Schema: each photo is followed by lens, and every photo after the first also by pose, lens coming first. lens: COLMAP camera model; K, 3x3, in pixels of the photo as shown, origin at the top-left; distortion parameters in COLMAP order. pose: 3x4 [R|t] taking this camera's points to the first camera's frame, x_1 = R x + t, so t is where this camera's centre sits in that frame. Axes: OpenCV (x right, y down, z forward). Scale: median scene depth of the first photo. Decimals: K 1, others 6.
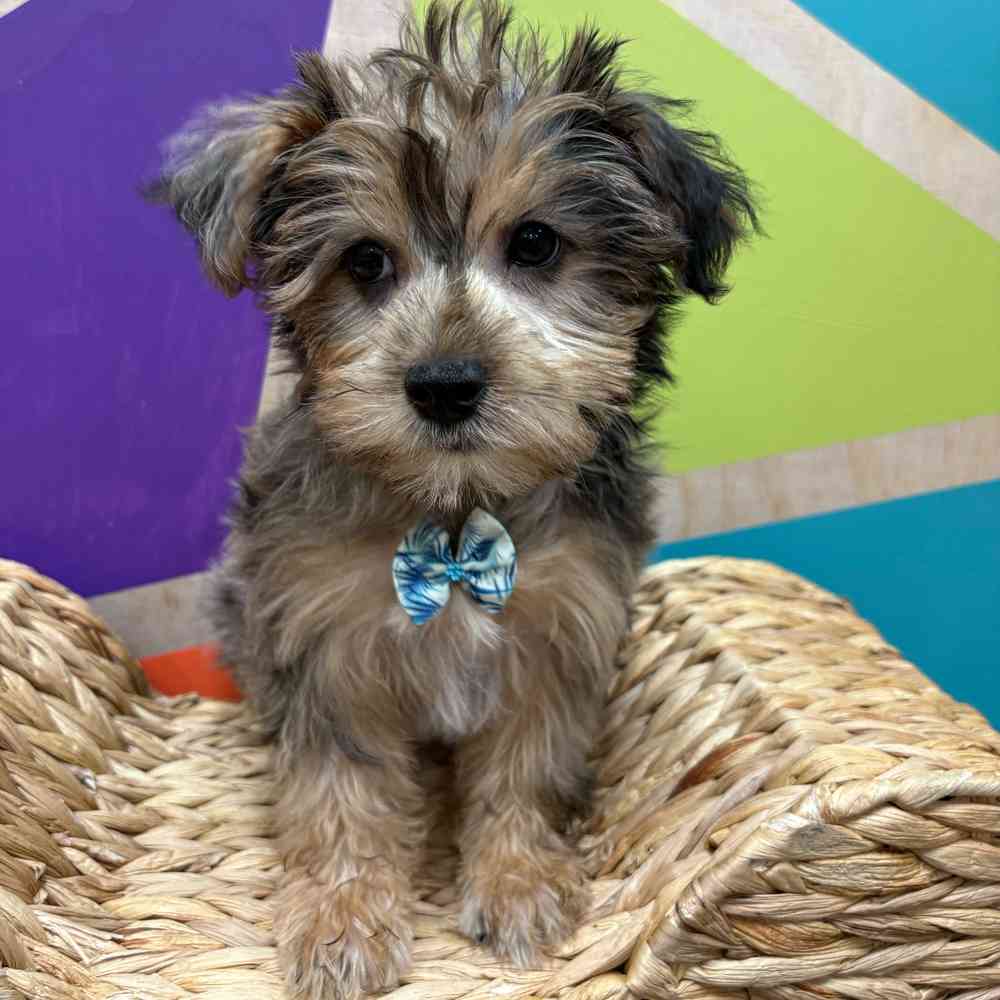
lens RADIAL K [[1054.7, 0, 487.6], [0, 1054.7, 410.6], [0, 0, 1]] dist [-0.017013, 0.043080]
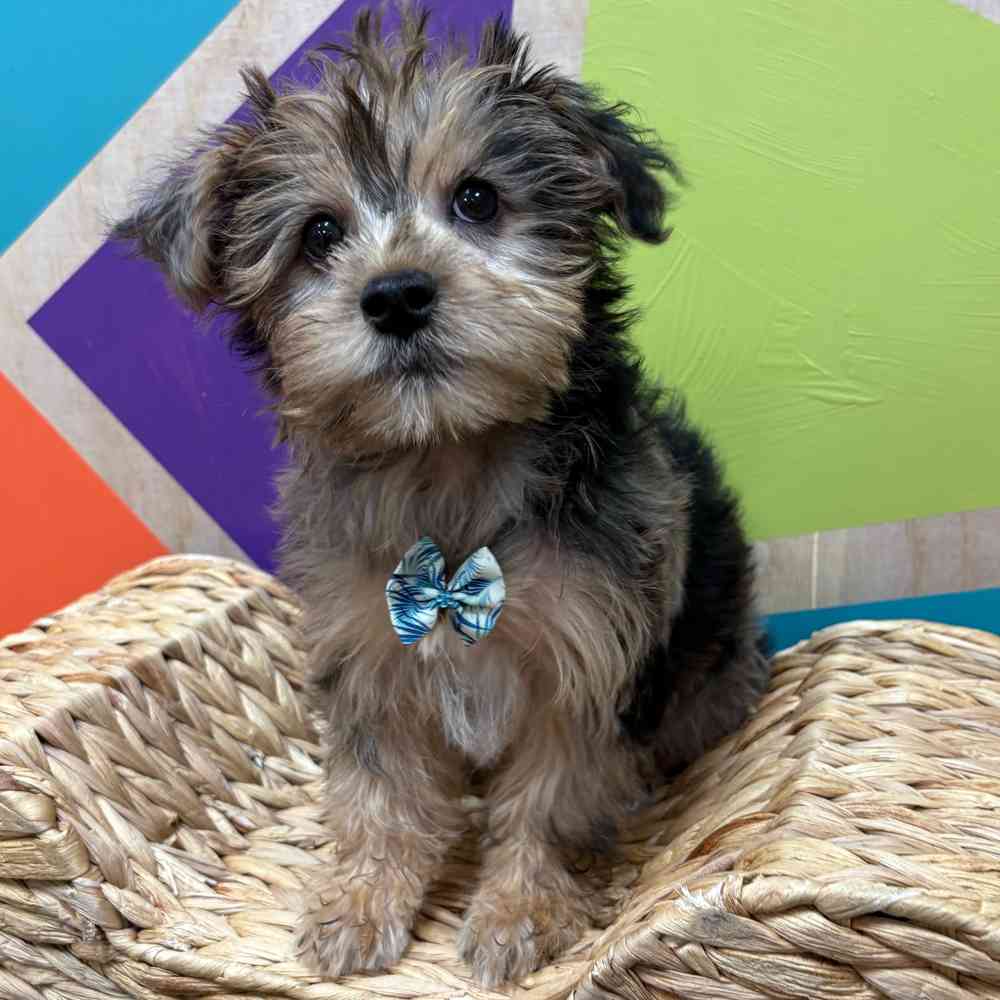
lens RADIAL K [[1168.4, 0, 551.6], [0, 1168.4, 487.4], [0, 0, 1]] dist [-0.026320, 0.056768]
pose [[0.867717, 0.031024, -0.496090, 0.653852], [0.001818, 0.997846, 0.065581, -0.050011], [0.497056, -0.057808, 0.865791, 0.045697]]
